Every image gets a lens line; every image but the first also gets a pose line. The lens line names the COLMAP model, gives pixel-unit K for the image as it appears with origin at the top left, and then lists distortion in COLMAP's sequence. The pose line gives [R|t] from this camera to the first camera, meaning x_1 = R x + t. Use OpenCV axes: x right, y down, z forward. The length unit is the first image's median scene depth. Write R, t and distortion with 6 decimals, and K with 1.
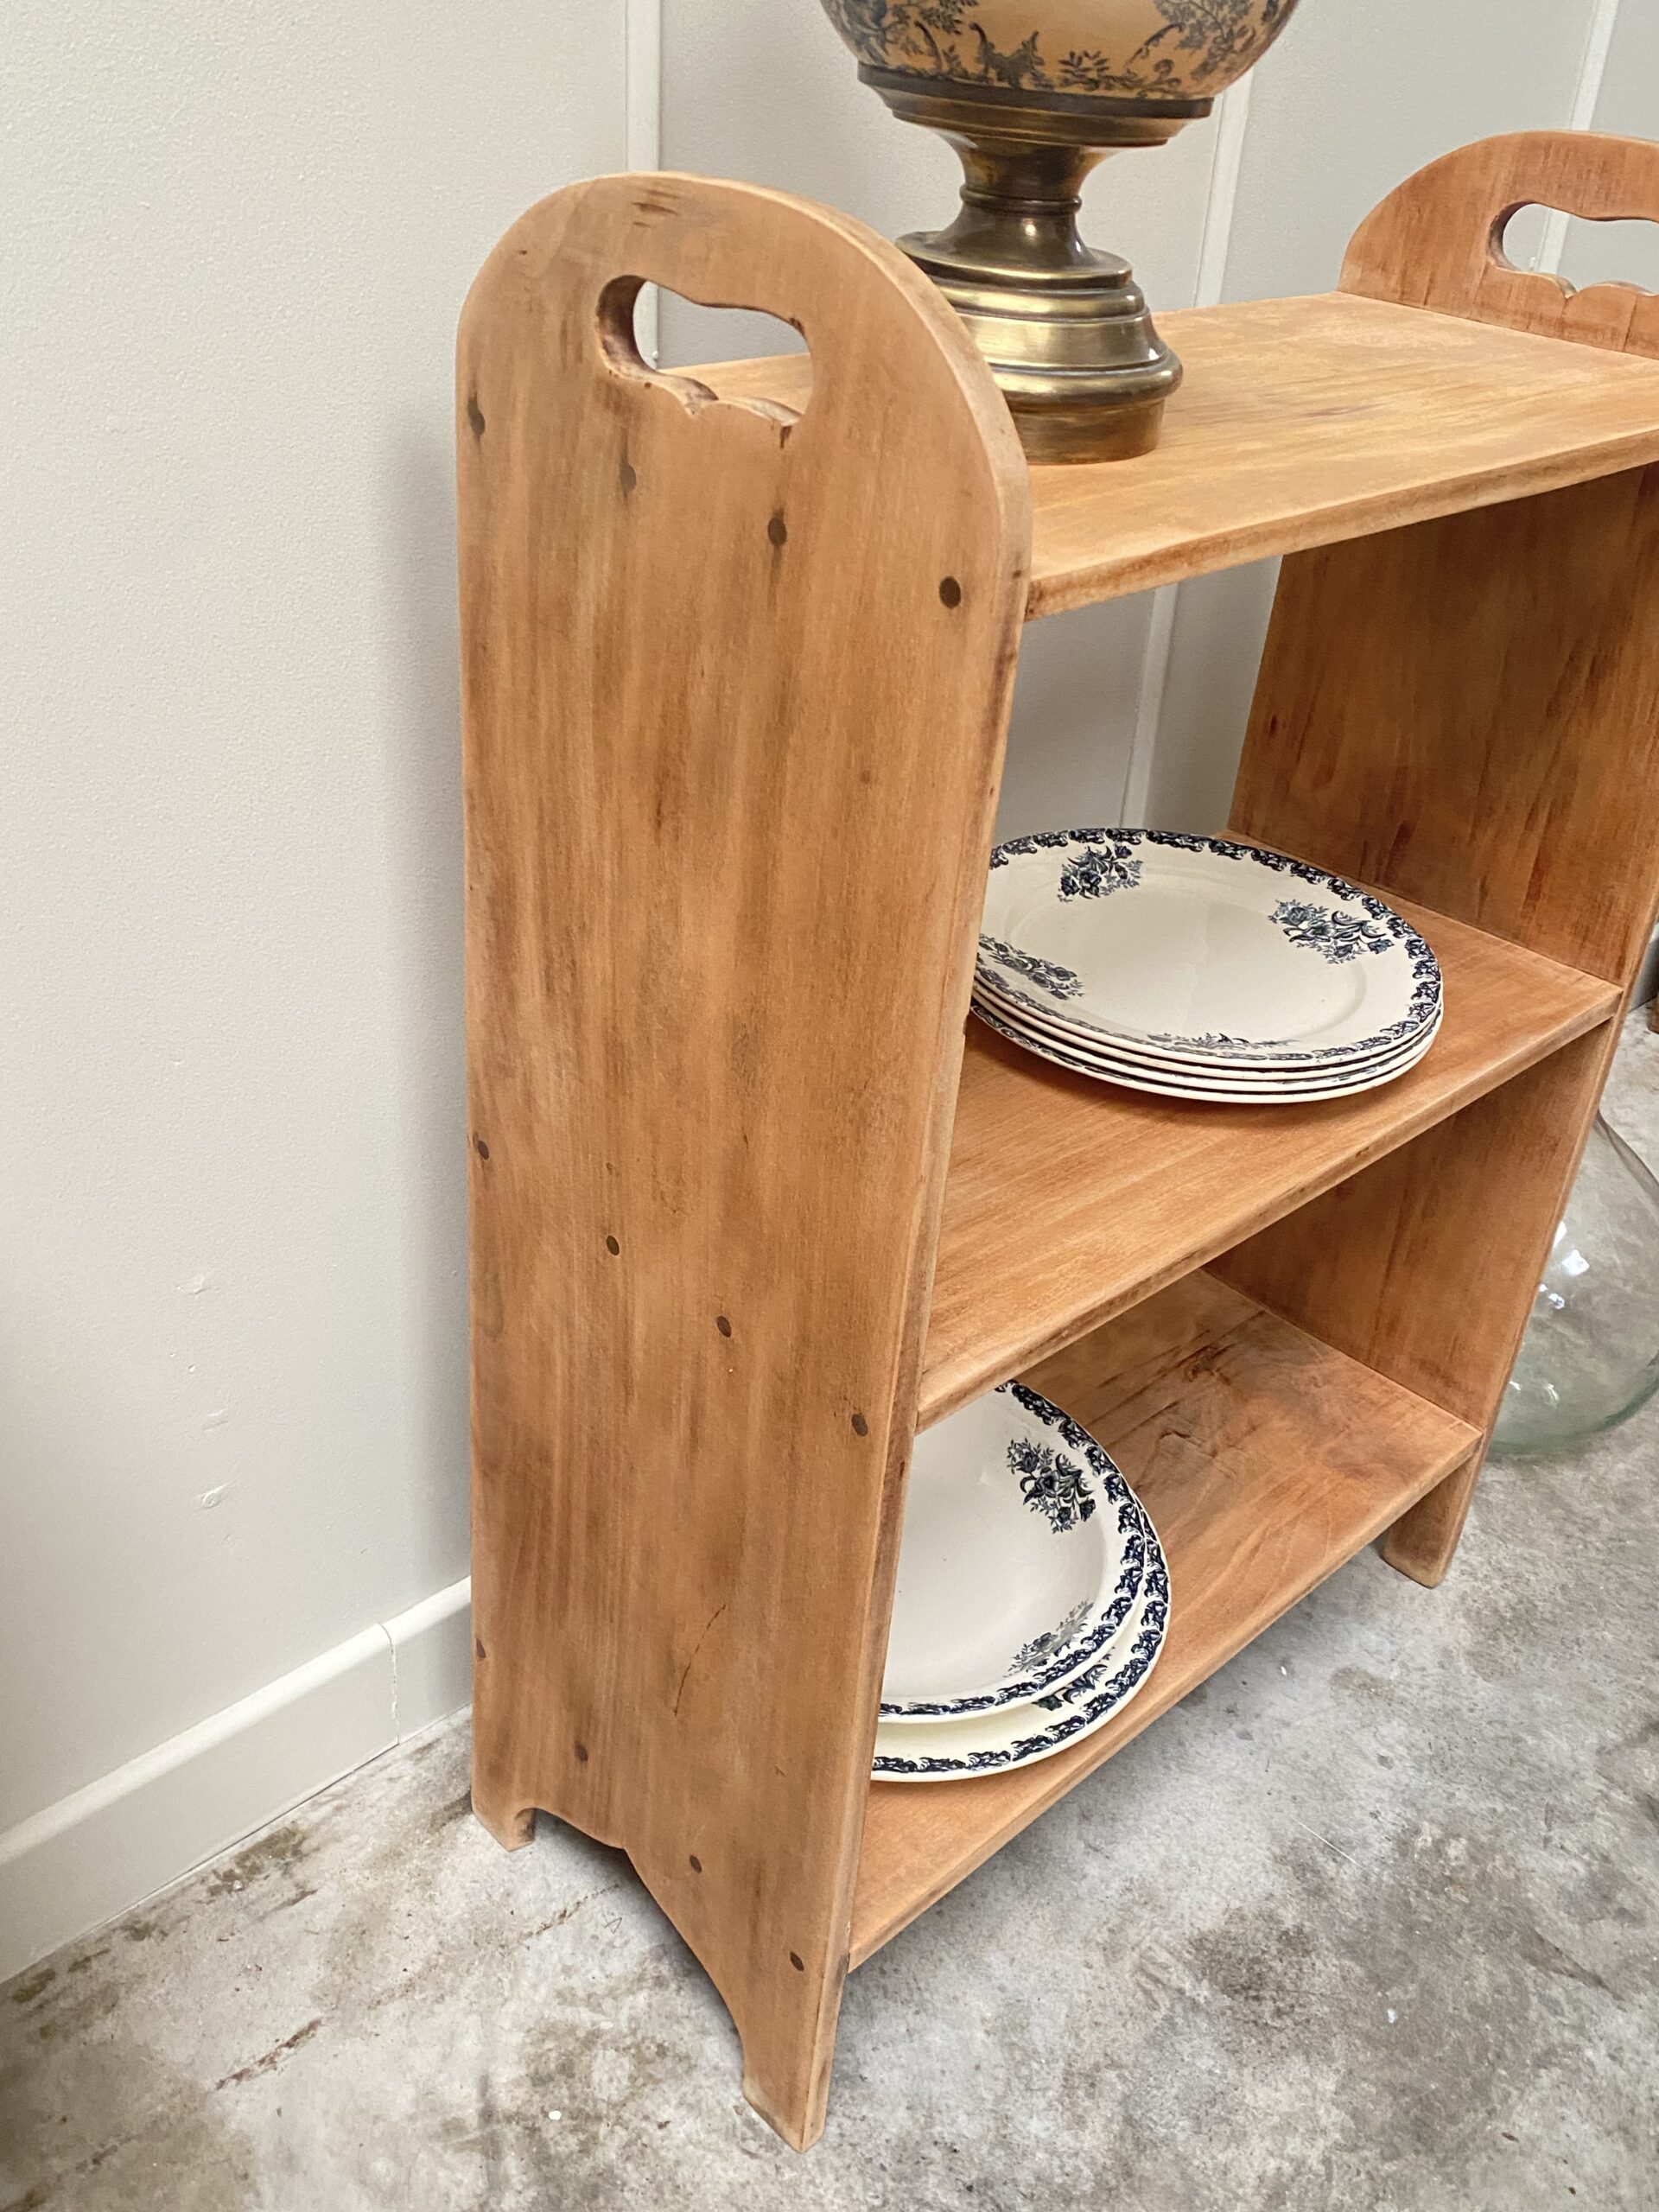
lens RADIAL K [[1975.3, 0, 829.5], [0, 1975.3, 1106.0], [0, 0, 1]] dist [-0.003072, 0.014644]
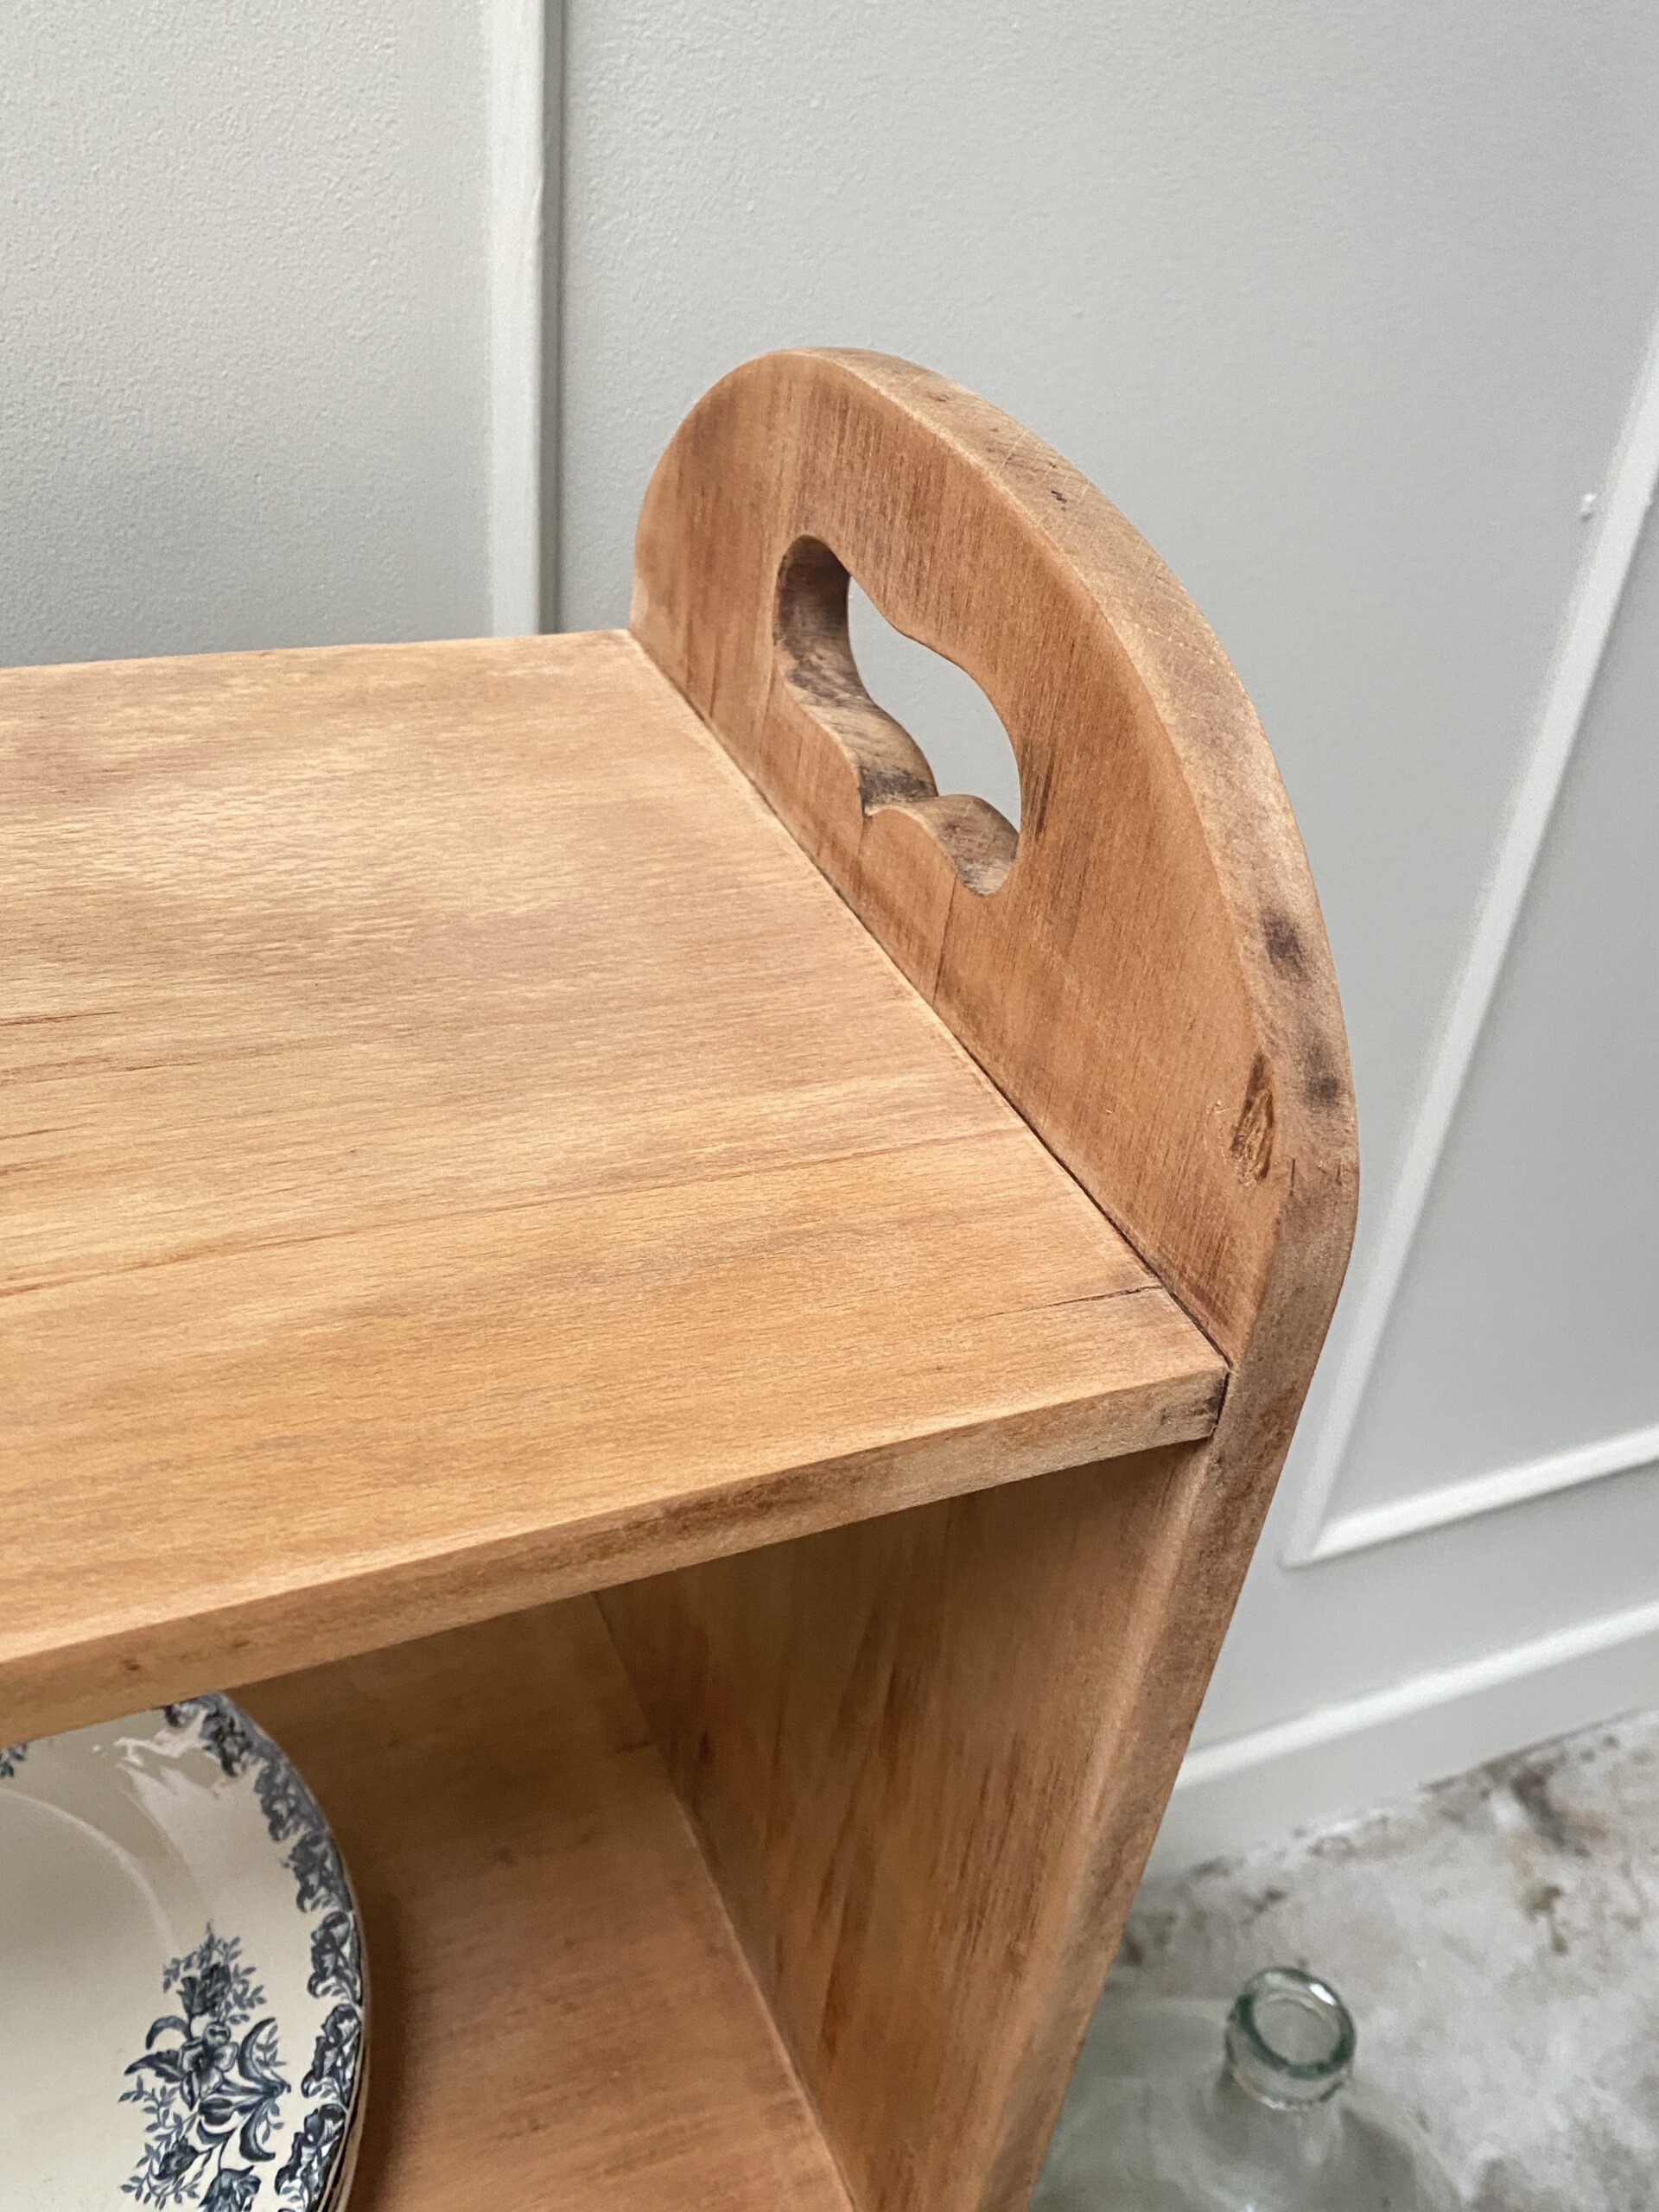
lens RADIAL K [[1975.3, 0, 829.5], [0, 1975.3, 1106.0], [0, 0, 1]] dist [-0.003072, 0.014644]
pose [[0.939602, 0.219699, -0.262452, 0.445463], [-0.209661, 0.975543, 0.066025, -0.354630], [0.270539, -0.007011, 0.962684, 0.600601]]
